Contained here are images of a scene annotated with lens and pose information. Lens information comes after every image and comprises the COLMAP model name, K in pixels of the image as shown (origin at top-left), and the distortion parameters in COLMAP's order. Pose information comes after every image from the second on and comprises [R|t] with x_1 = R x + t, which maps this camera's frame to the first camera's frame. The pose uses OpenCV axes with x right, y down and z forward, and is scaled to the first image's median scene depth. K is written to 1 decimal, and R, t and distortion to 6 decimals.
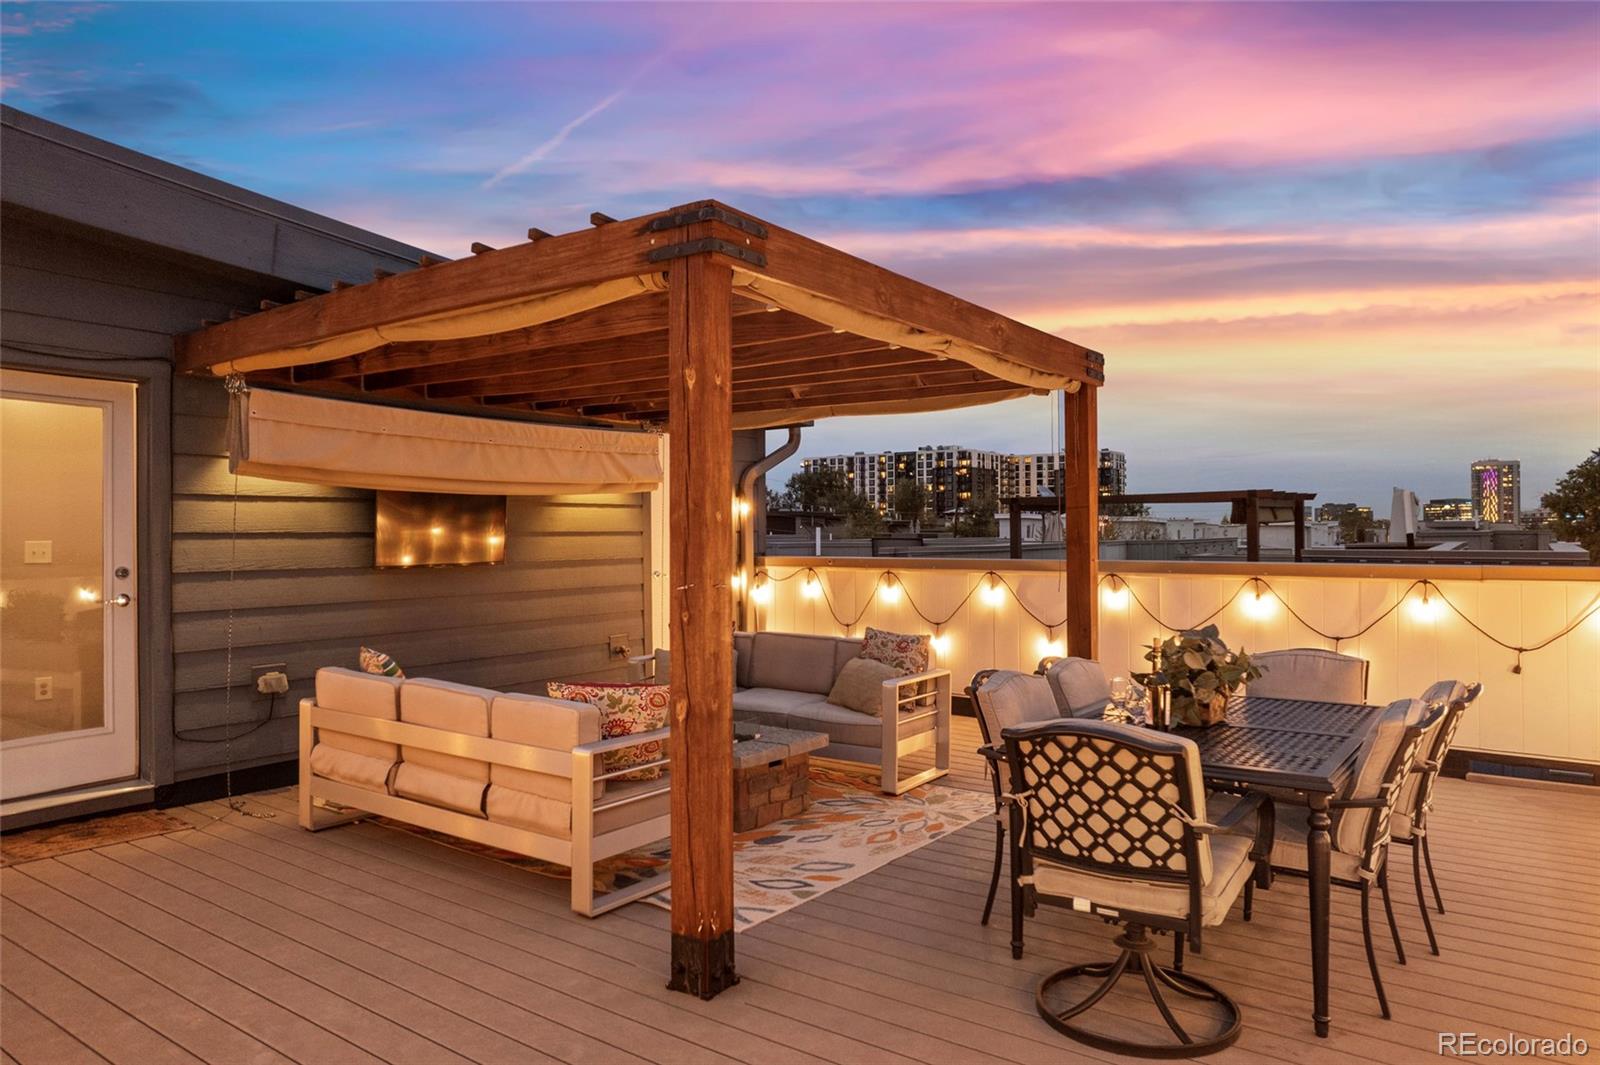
lens RADIAL K [[1025.0, 0, 802.3], [0, 1025.0, 536.5], [0, 0, 1]] dist [-0.068702, 0.063512]
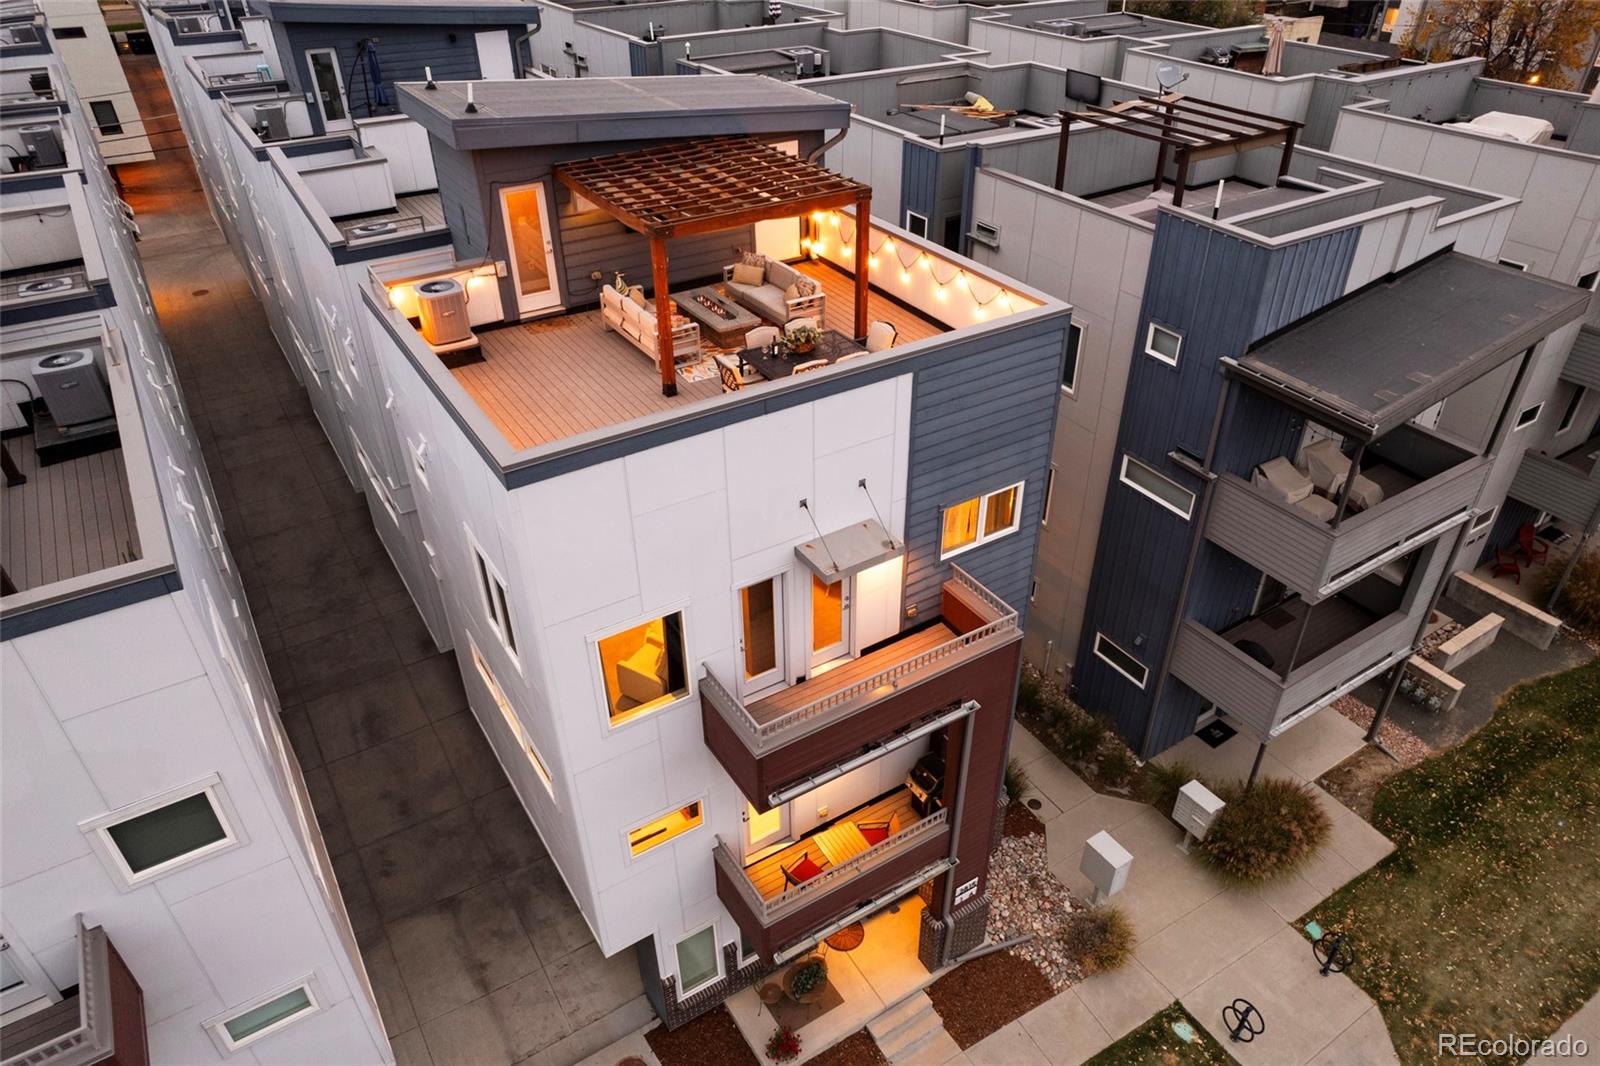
lens RADIAL K [[1041.2, 0, 816.9], [0, 1041.2, 555.8], [0, 0, 1]] dist [-0.036904, 0.002632]
pose [[0.929072, 0.214870, -0.301093, 0.876513], [-0.004071, 0.819875, 0.572528, -0.691261], [0.369878, -0.530694, 0.762597, -1.139020]]
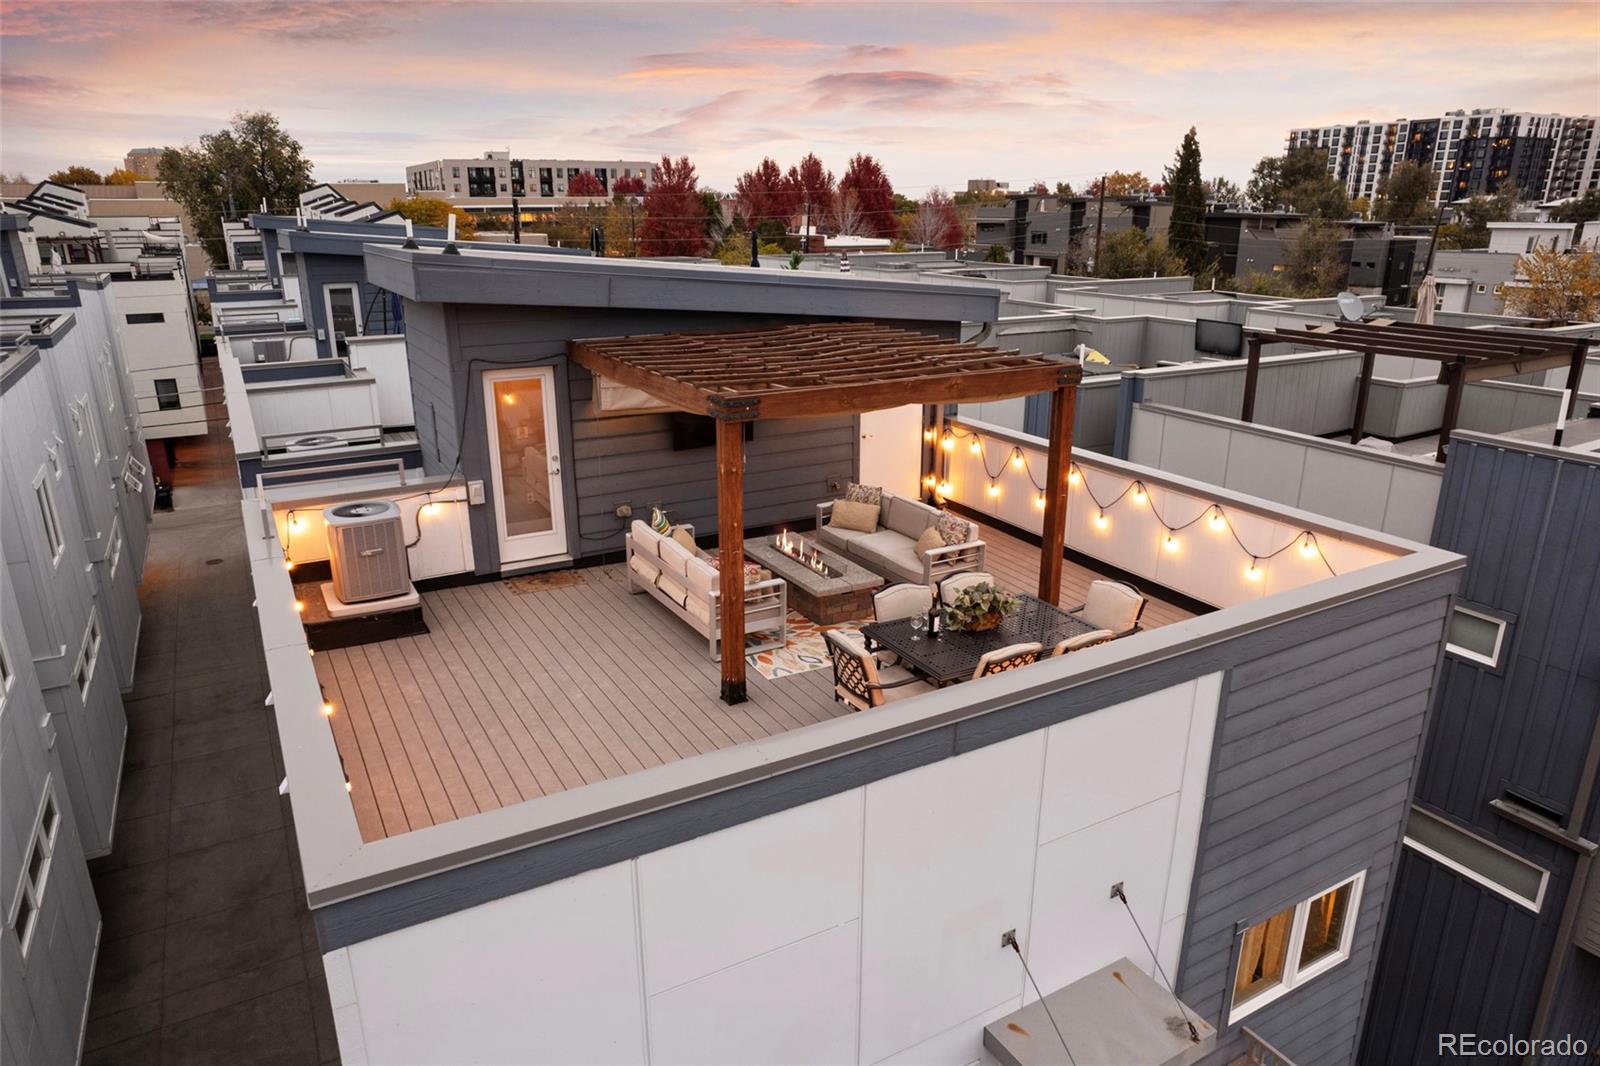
lens RADIAL K [[1025.0, 0, 802.3], [0, 1025.0, 537.0], [0, 0, 1]] dist [-0.068702, 0.063512]
pose [[0.909569, 0.132491, -0.393865, 0.427211], [-0.006732, 0.952385, 0.304824, -0.306151], [0.415498, -0.274607, 0.867152, -0.436265]]
